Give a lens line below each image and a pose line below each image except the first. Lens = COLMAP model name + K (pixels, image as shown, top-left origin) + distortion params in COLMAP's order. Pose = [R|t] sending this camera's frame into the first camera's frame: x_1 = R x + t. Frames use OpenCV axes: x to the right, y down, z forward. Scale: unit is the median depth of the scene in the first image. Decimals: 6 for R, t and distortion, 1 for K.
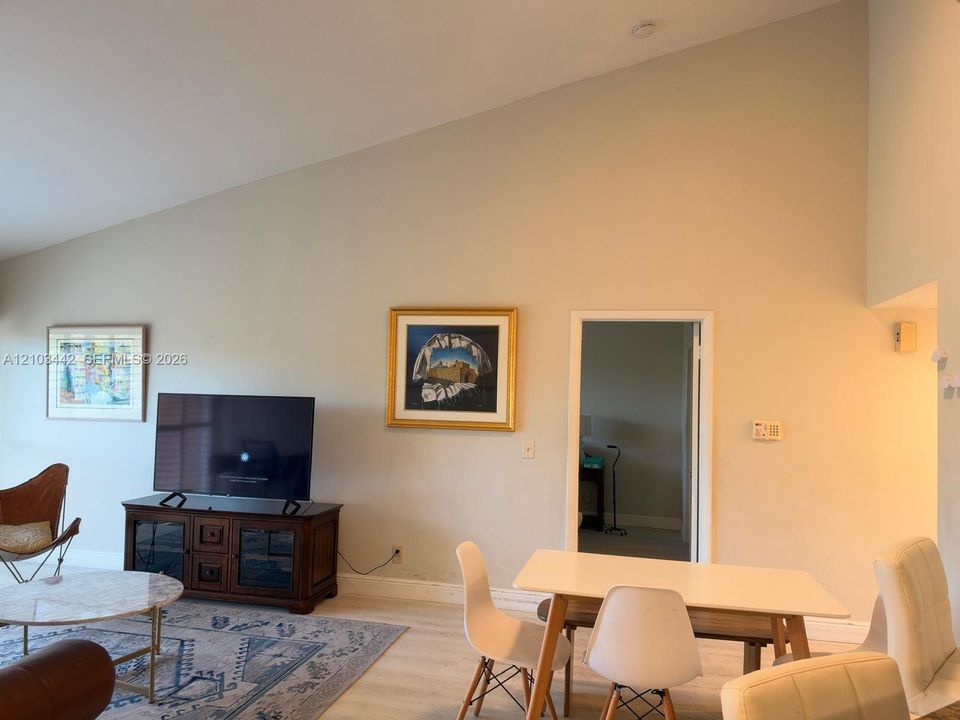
lens RADIAL K [[692.8, 0, 484.2], [0, 692.8, 322.4], [0, 0, 1]] dist [-0.012435, -0.006865]
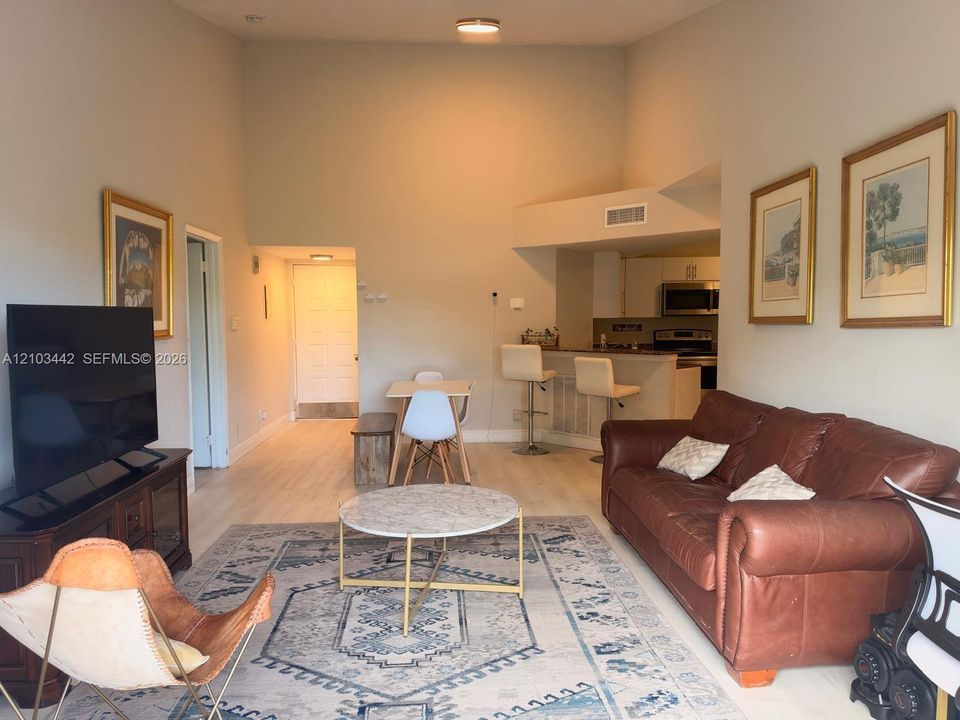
lens RADIAL K [[694.9, 0, 480.0], [0, 694.9, 360.0], [0, 0, 1]] dist [-0.005275, -0.001800]
pose [[-0.275964, -0.088202, 0.957113, -1.170006], [-0.103139, 0.992748, 0.061748, 0.089111], [-0.955618, -0.081675, -0.283060, 0.942635]]
